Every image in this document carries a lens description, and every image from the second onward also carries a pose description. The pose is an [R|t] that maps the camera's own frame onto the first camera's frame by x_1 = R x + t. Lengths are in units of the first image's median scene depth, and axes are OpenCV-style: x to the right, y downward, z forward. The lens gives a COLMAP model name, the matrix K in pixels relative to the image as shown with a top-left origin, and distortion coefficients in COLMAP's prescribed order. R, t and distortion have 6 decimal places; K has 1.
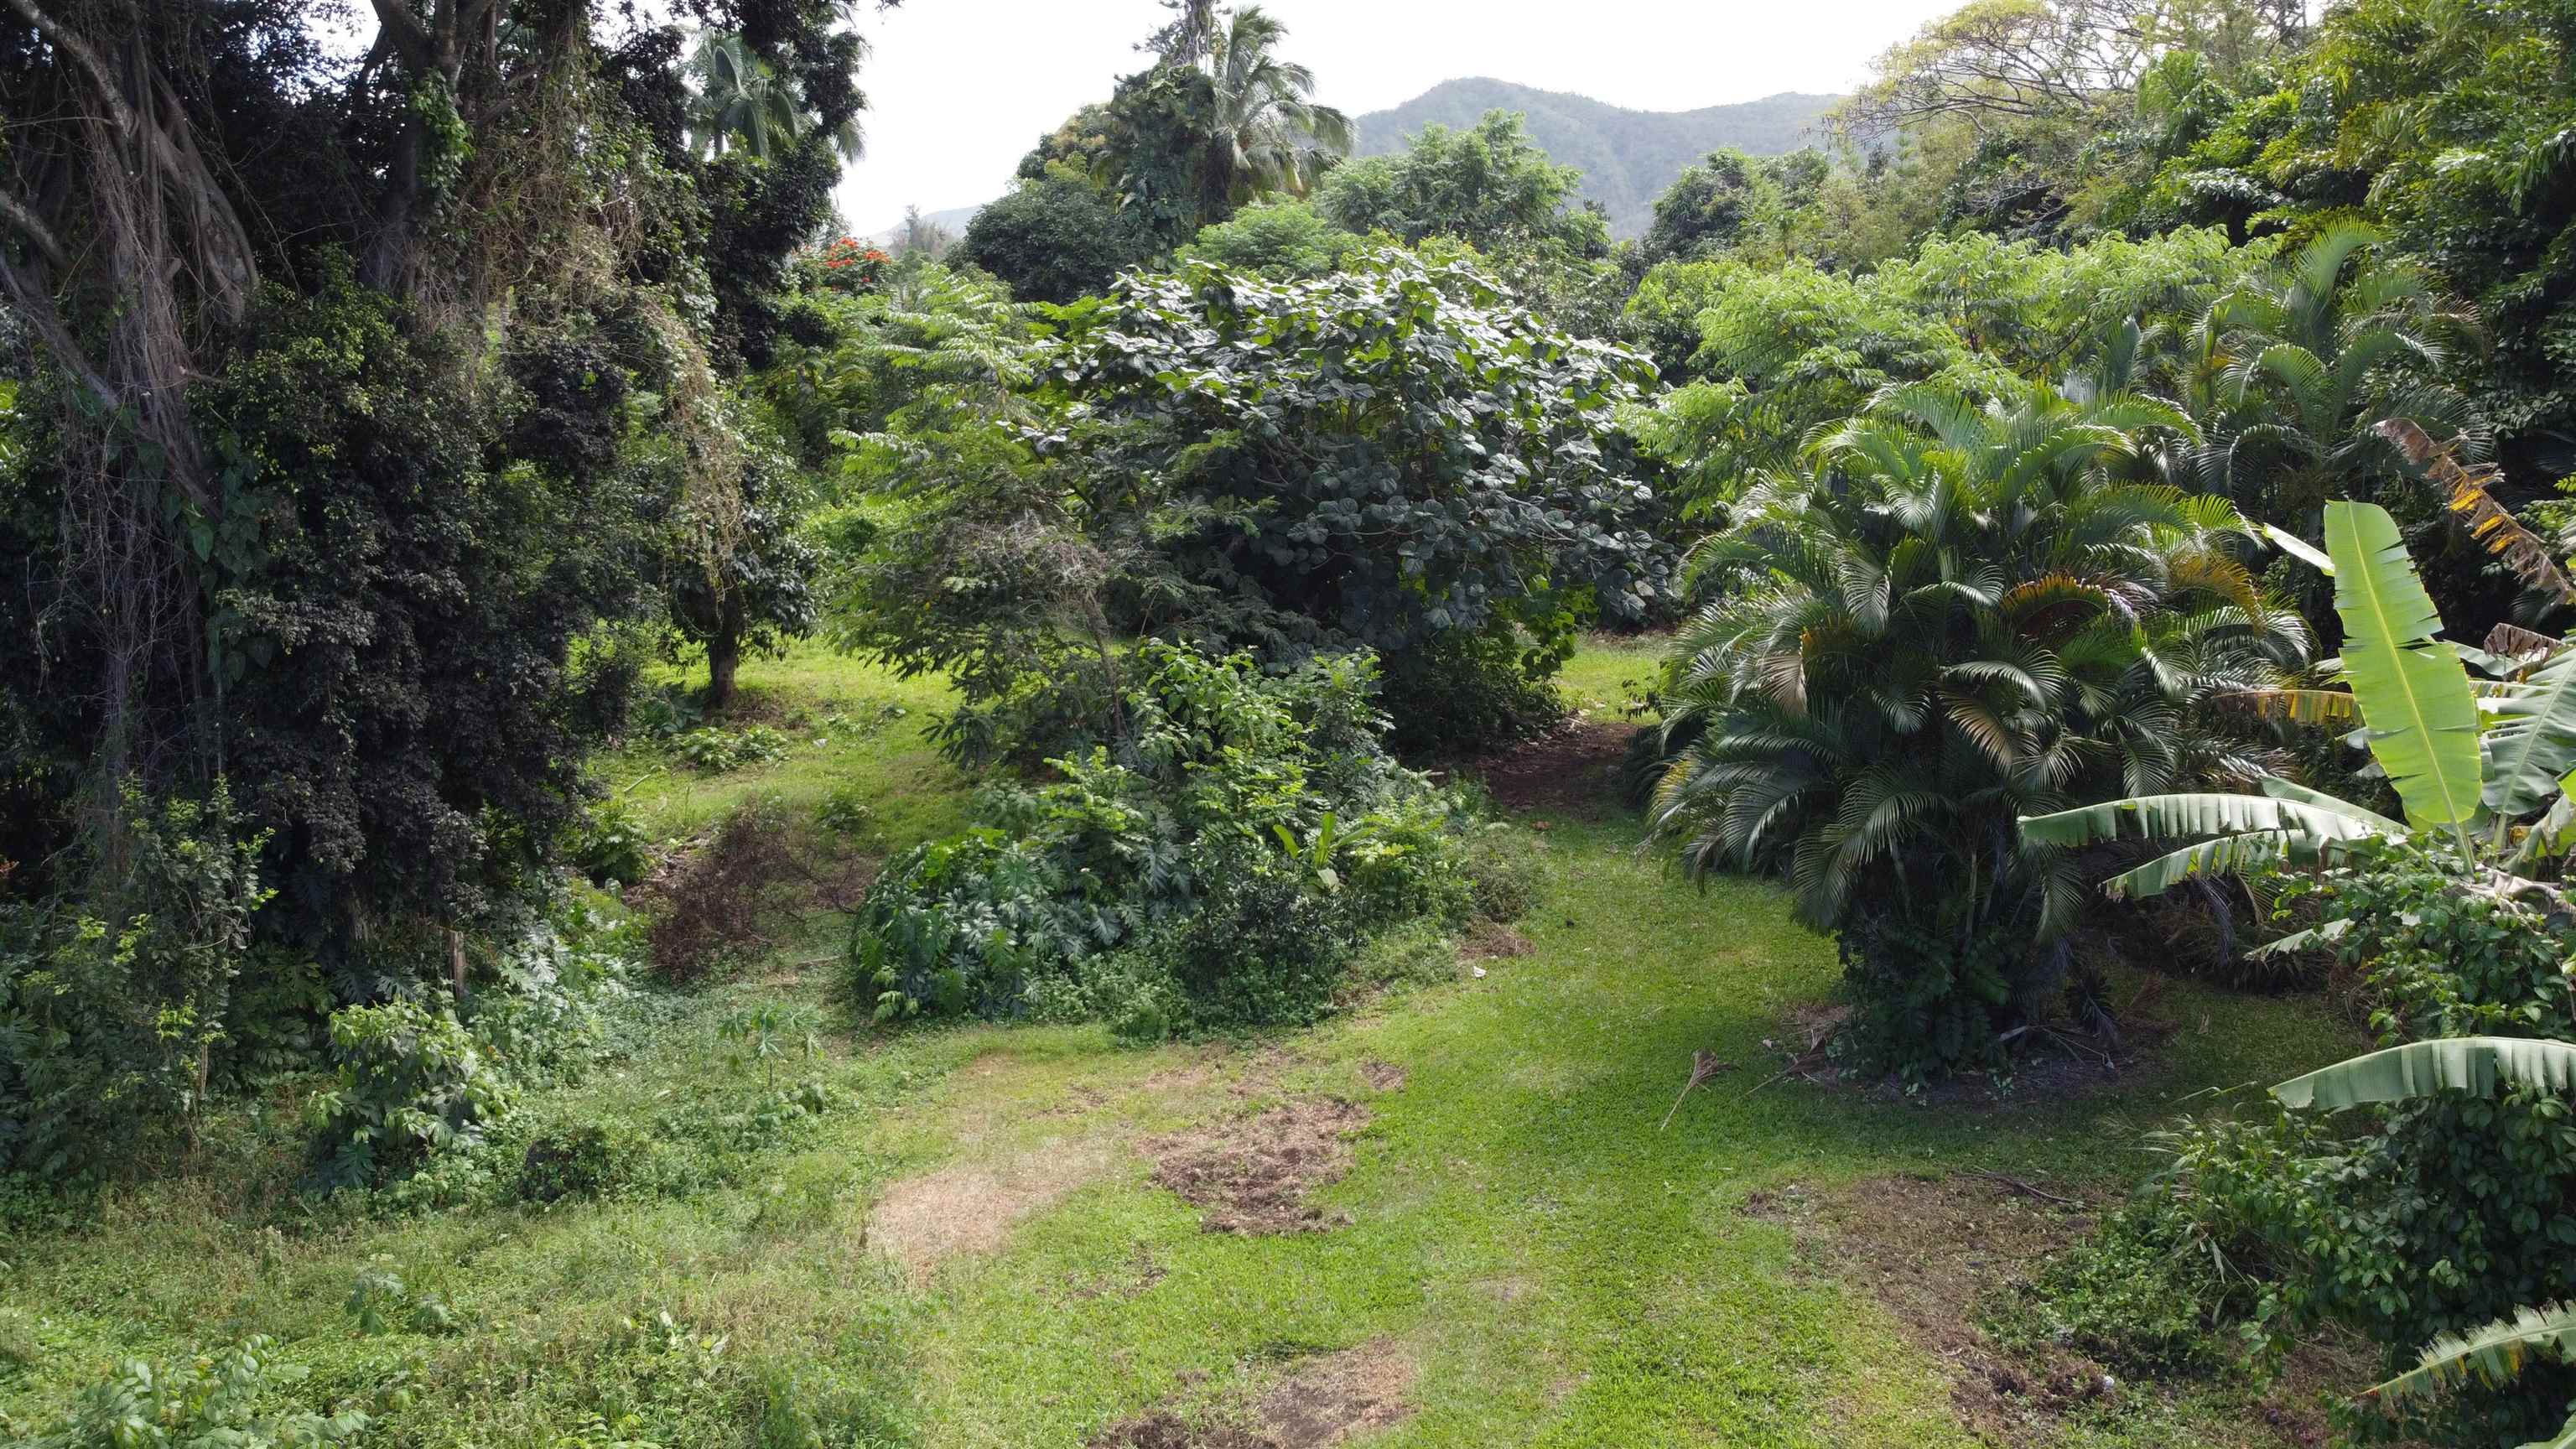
lens RADIAL K [[1971.2, 0, 1284.0], [0, 1971.2, 725.0], [0, 0, 1]] dist [0.003501, 0.000133]
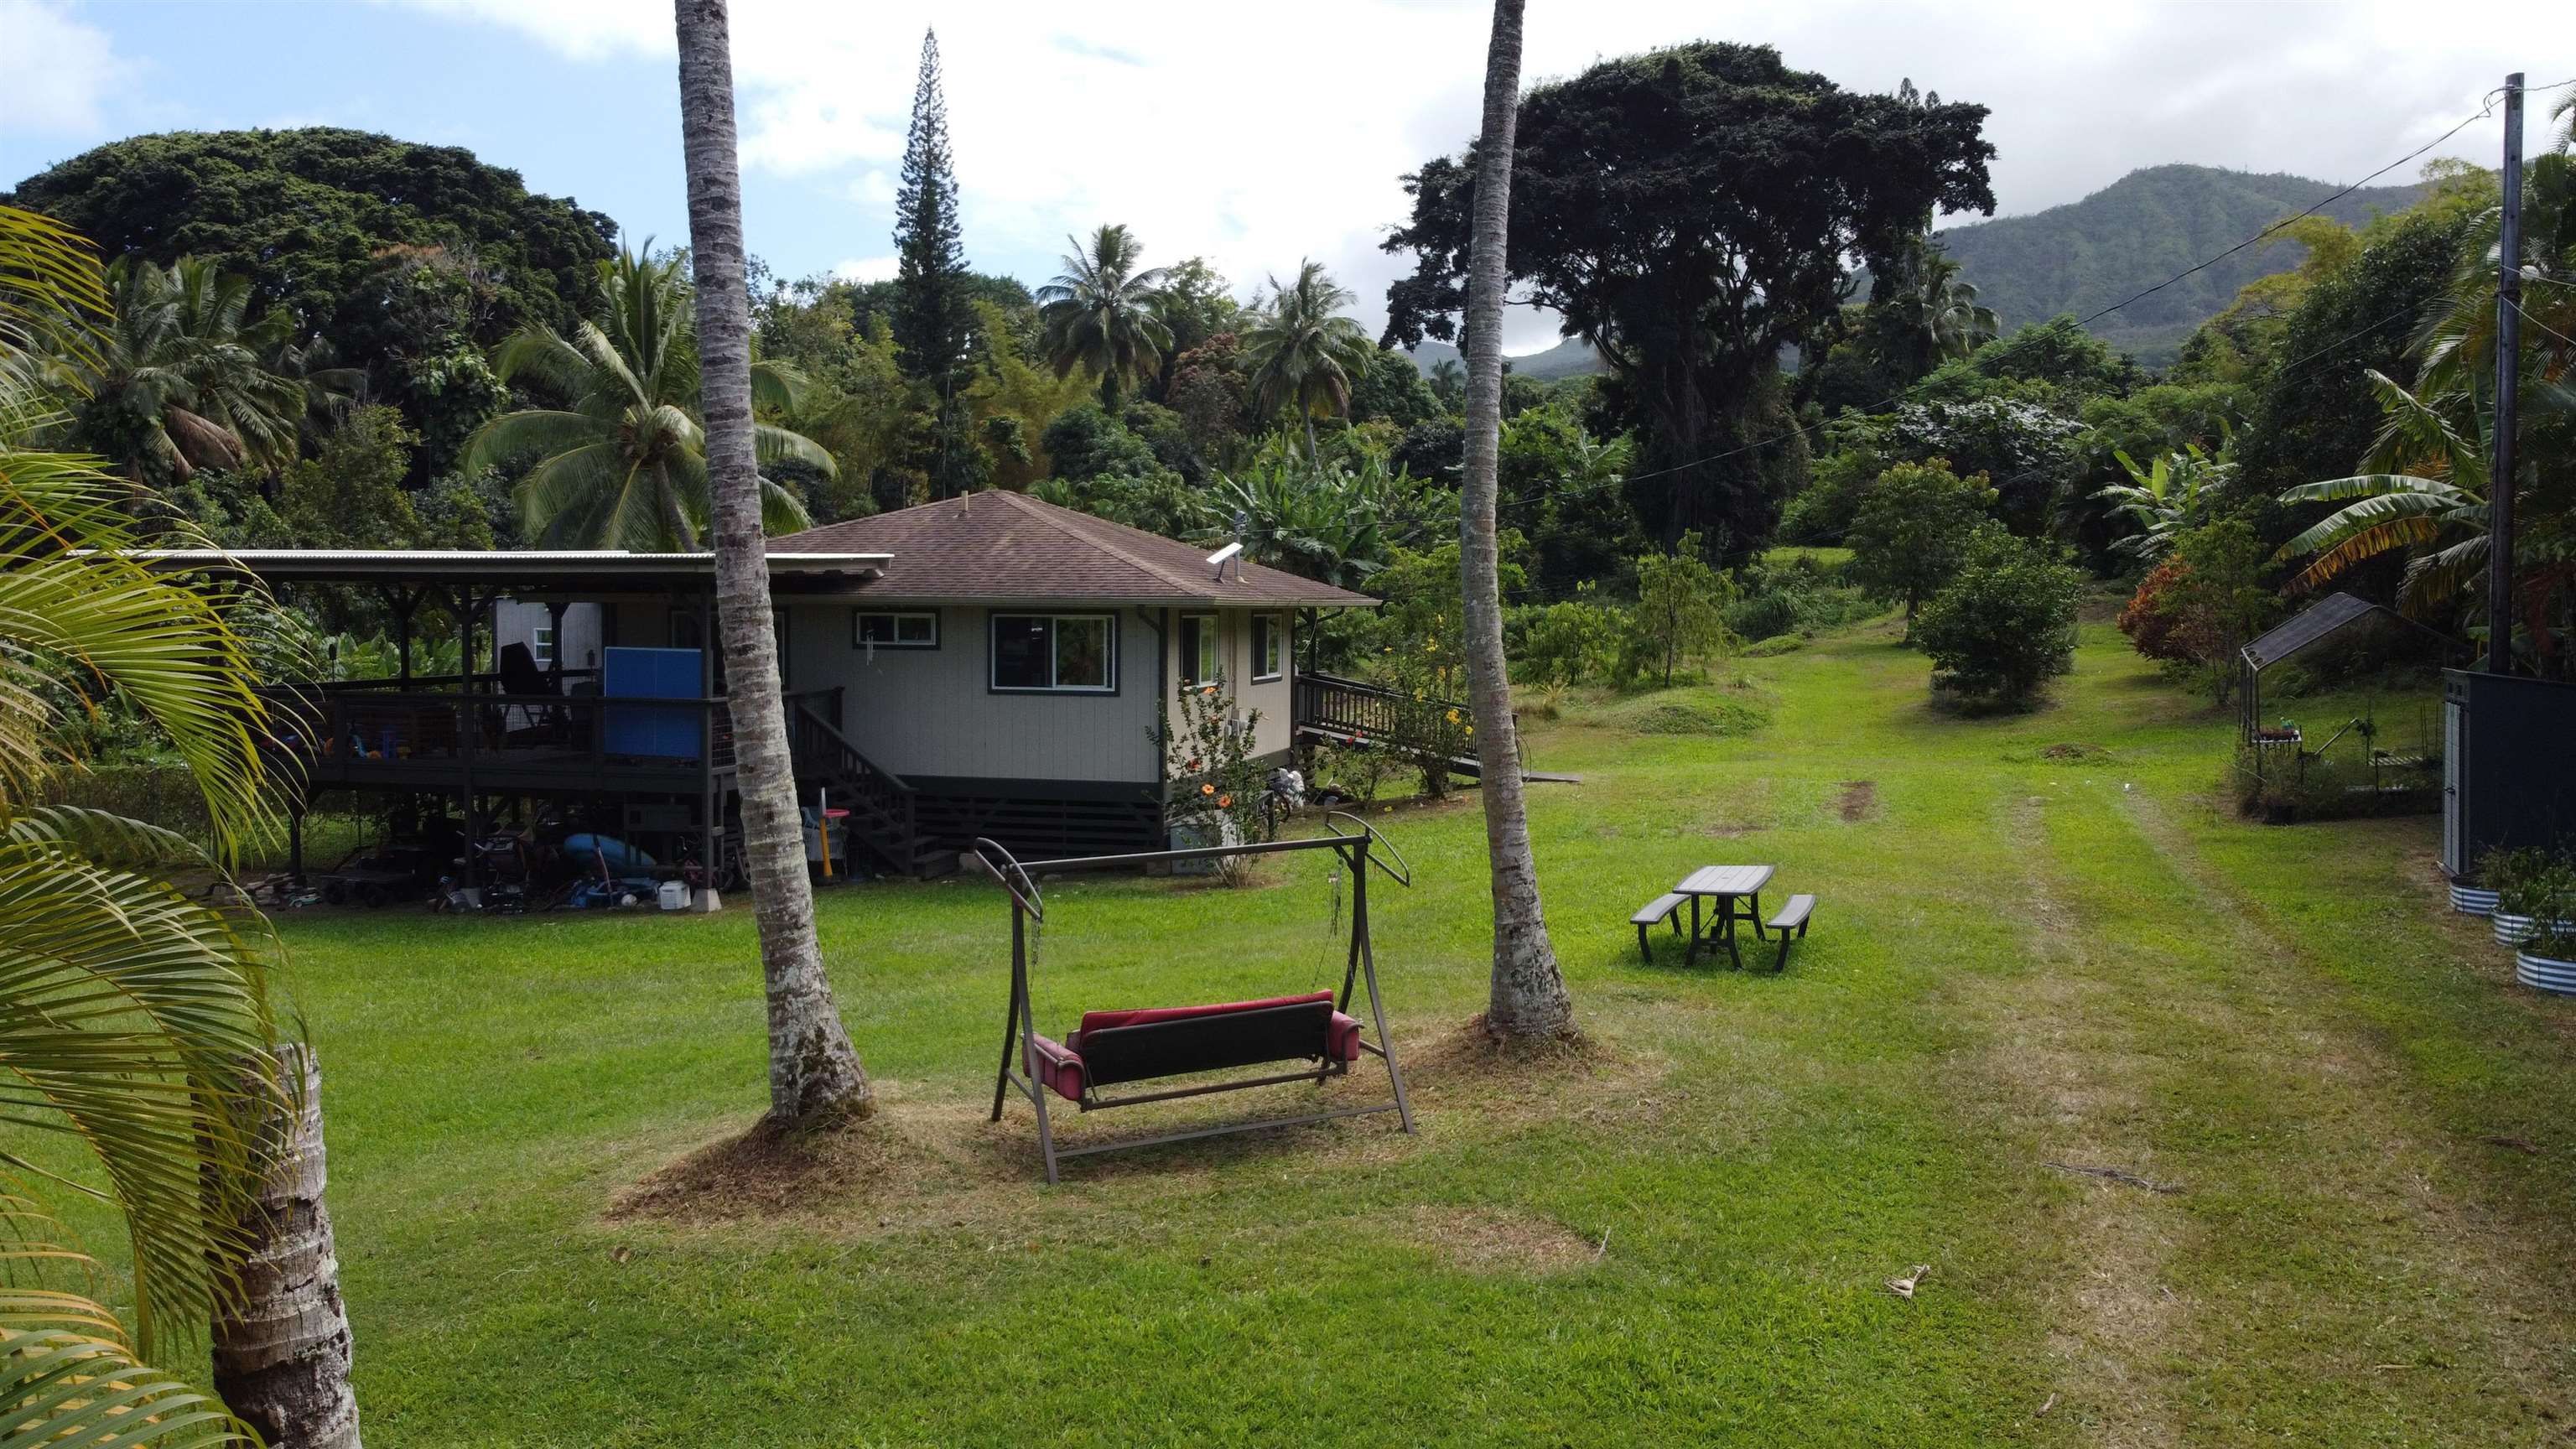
lens RADIAL K [[1971.2, 0, 1282.4], [0, 1971.2, 718.7], [0, 0, 1]] dist [0.003501, 0.000133]
pose [[0.947226, 0.009142, -0.320436, -0.007737], [-0.025897, 0.998508, -0.048065, 0.292847], [0.319518, 0.053827, 0.946050, -1.488036]]
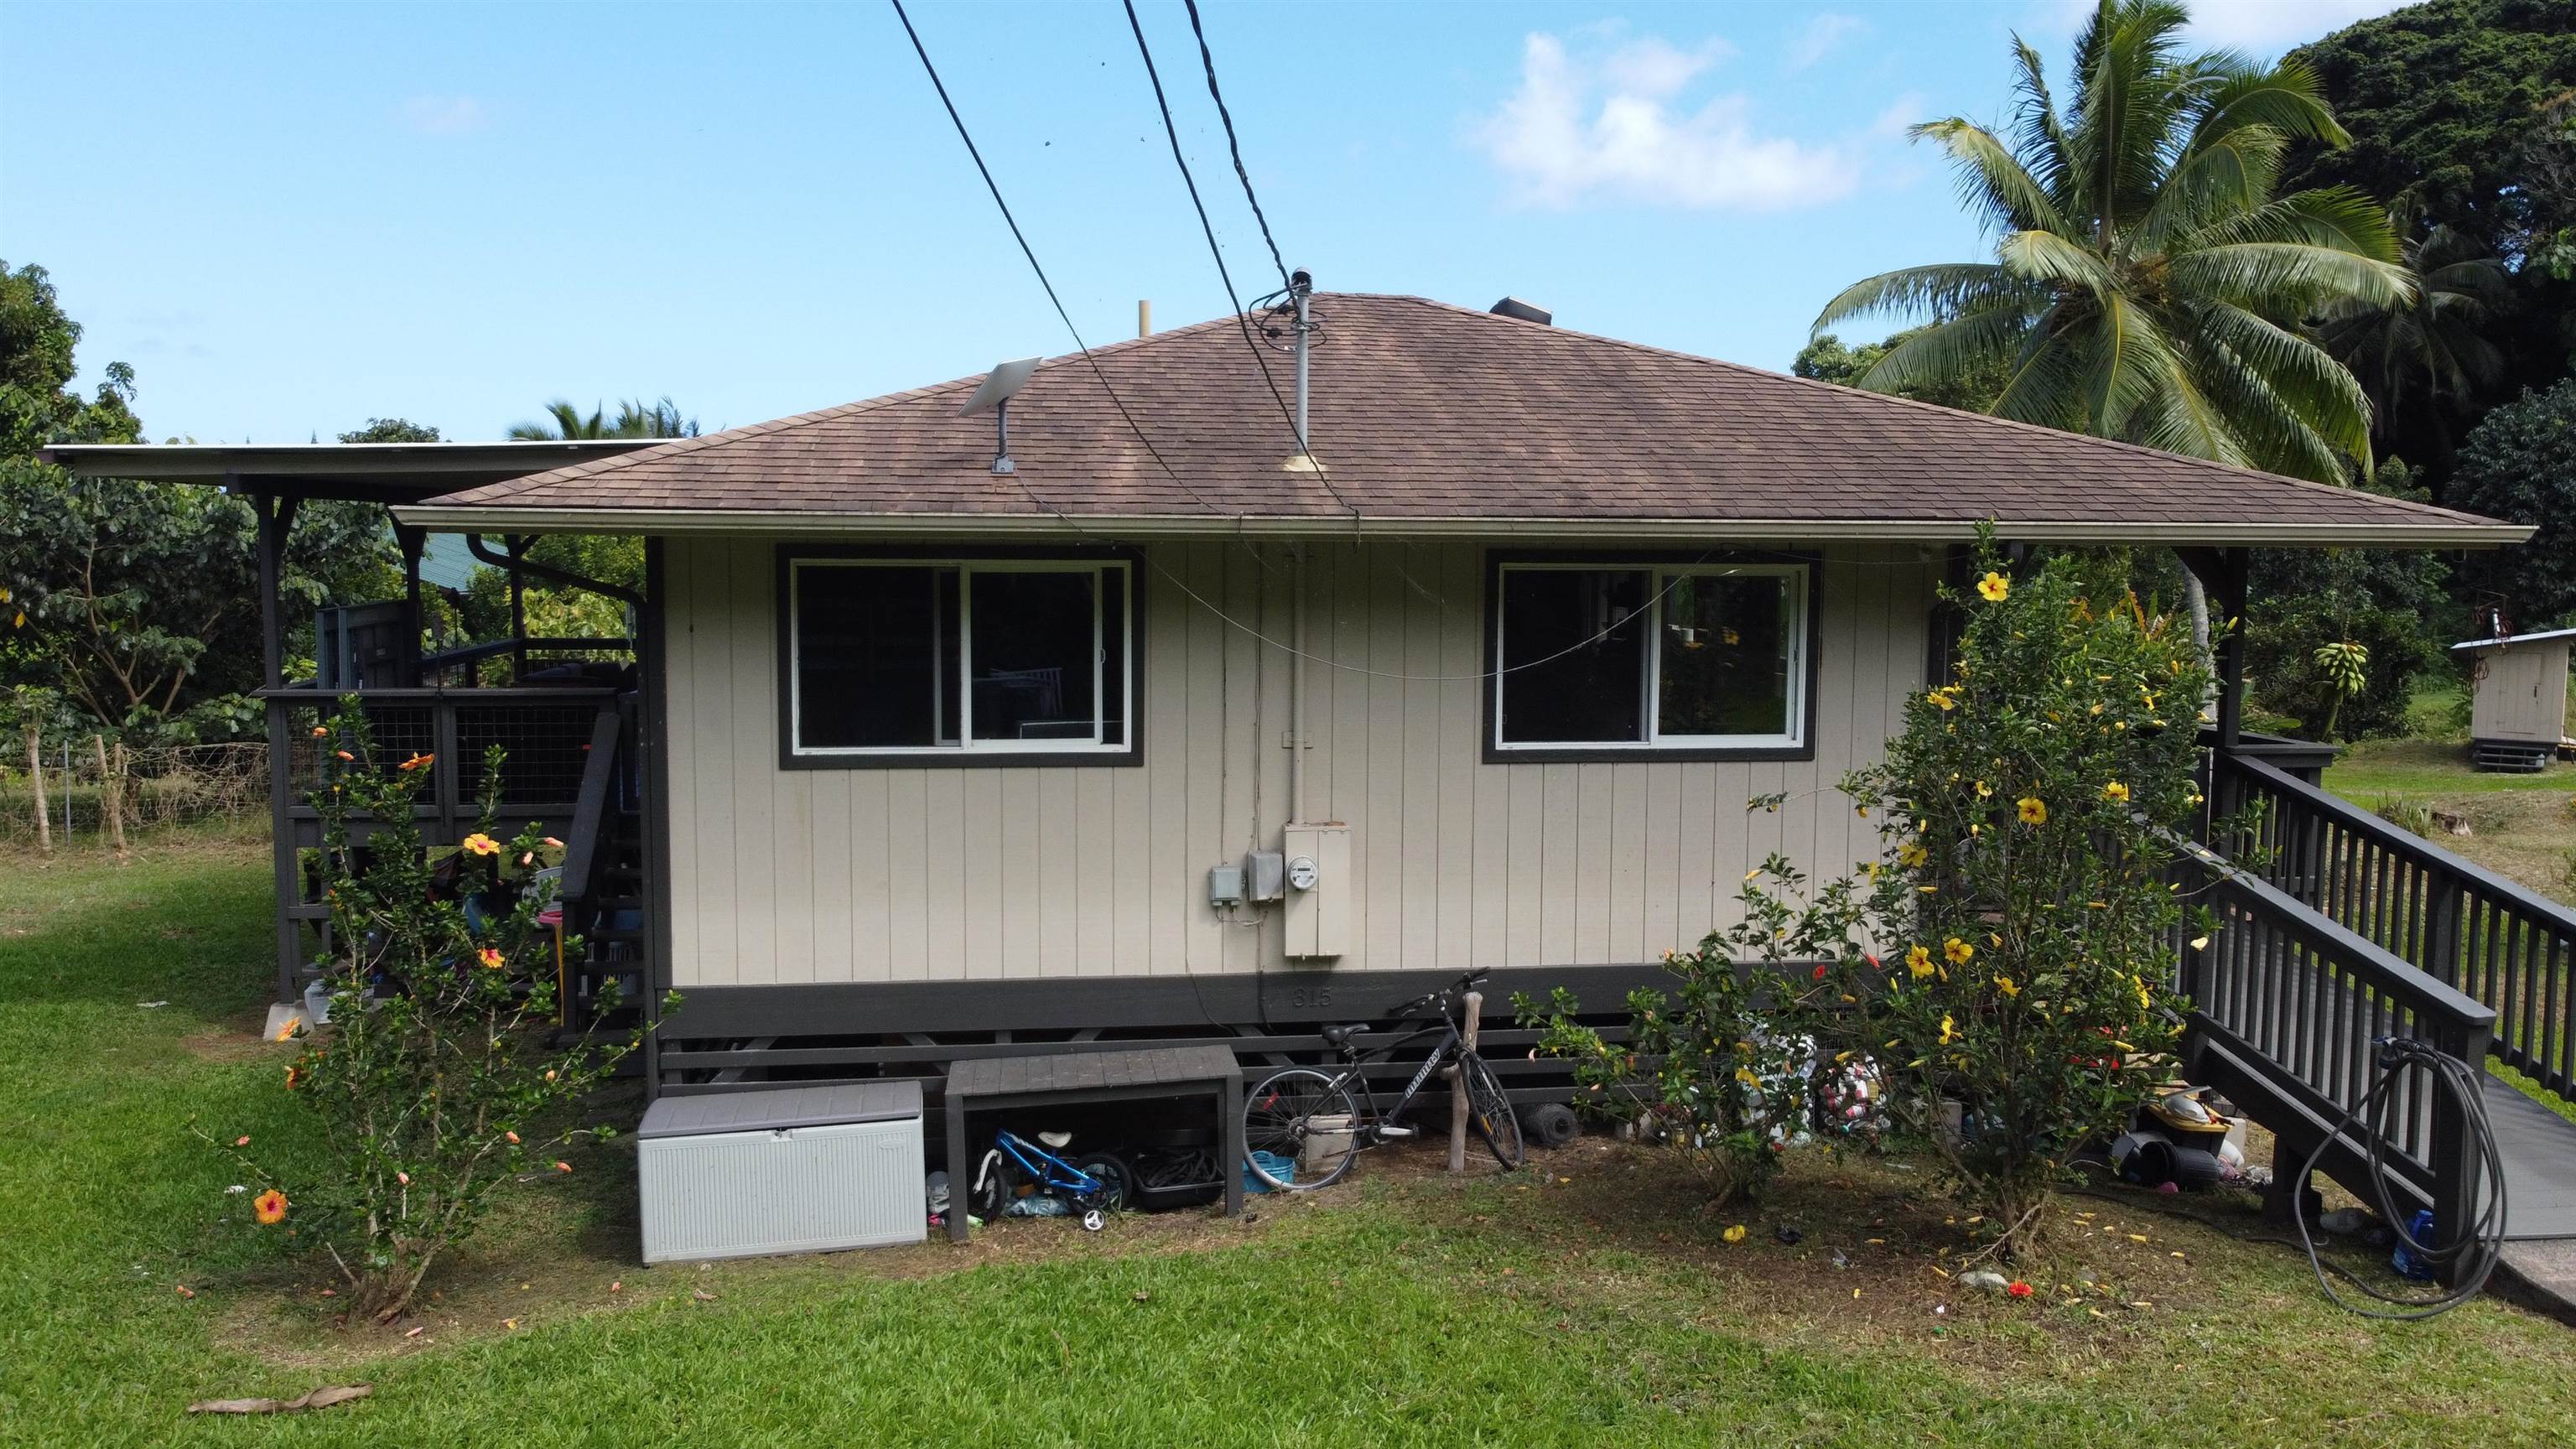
lens RADIAL K [[1971.2, 0, 1294.8], [0, 1971.2, 724.2], [0, 0, 1]] dist [0.003501, 0.000133]
pose [[0.072549, 0.077171, -0.994375, -0.002388], [-0.111621, 0.991367, 0.068794, 0.227864], [0.991099, 0.106002, 0.080536, -0.869428]]
